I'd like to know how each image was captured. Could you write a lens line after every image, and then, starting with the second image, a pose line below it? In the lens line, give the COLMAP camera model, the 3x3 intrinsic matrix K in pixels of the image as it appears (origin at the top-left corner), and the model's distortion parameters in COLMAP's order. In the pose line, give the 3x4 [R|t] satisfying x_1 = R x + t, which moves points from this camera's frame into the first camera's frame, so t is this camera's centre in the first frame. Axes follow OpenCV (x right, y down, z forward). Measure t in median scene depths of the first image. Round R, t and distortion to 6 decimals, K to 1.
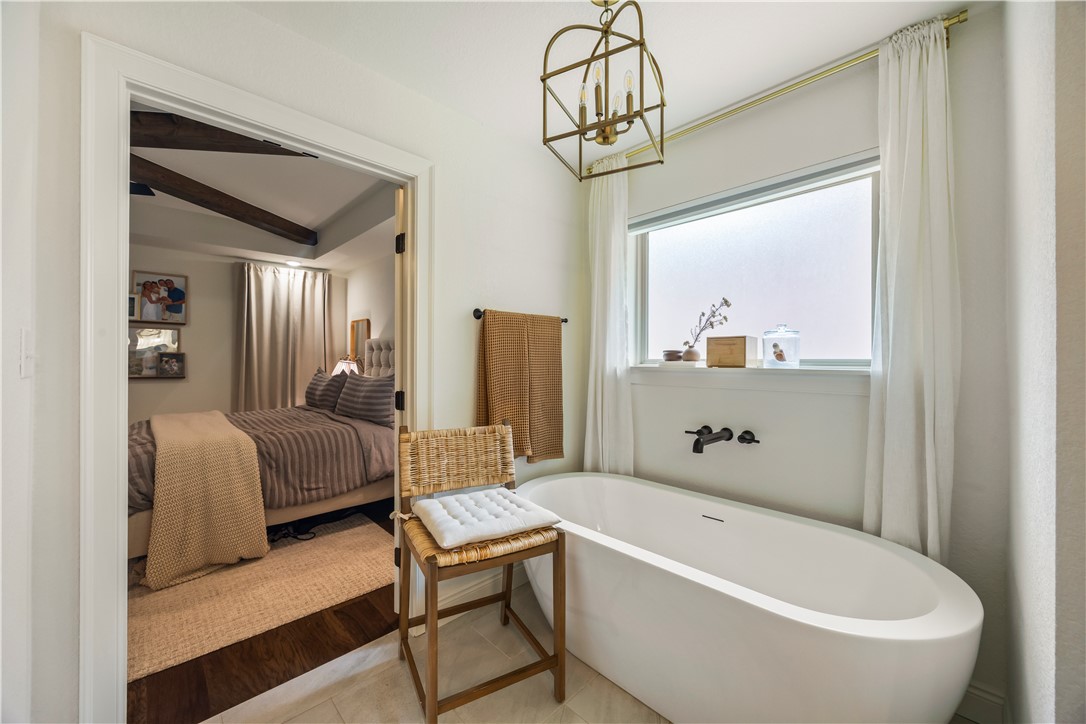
lens RADIAL K [[412.3, 0, 538.6], [0, 412.3, 361.9], [0, 0, 1]] dist [-0.002138, -0.000591]
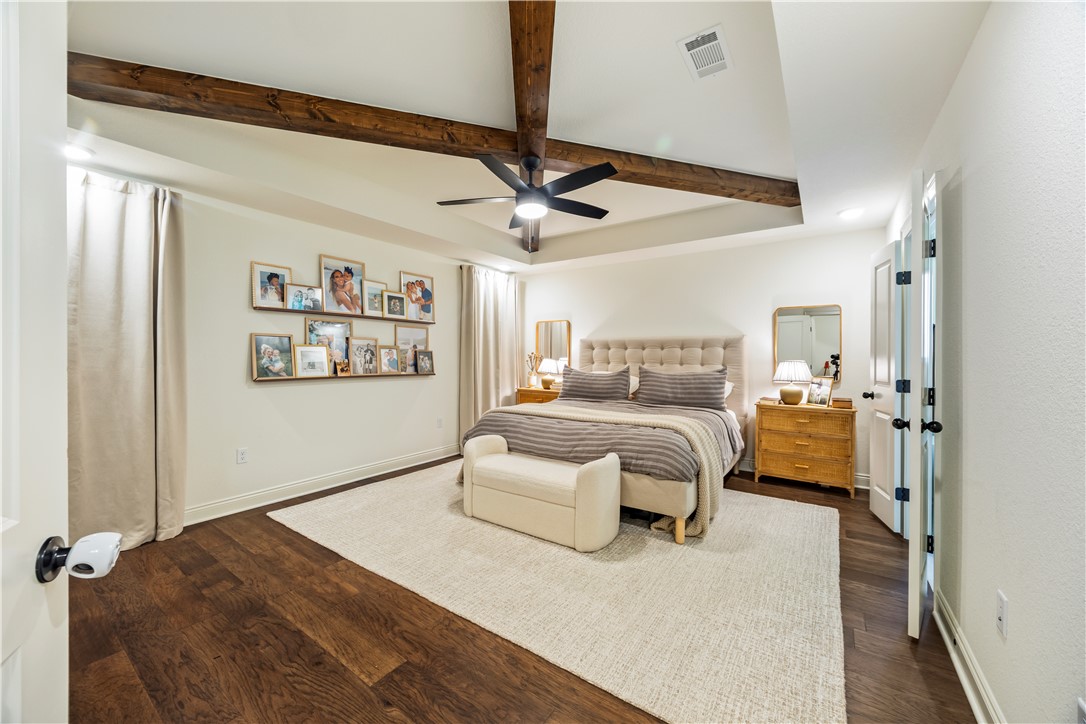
lens RADIAL K [[412.3, 0, 543.3], [0, 412.3, 361.2], [0, 0, 1]] dist [-0.002138, -0.000591]
pose [[0.979548, 0.000506, 0.201210, -0.809058], [-0.005018, 0.999747, 0.021913, -0.019945], [-0.201148, -0.022475, 0.979303, -0.088959]]
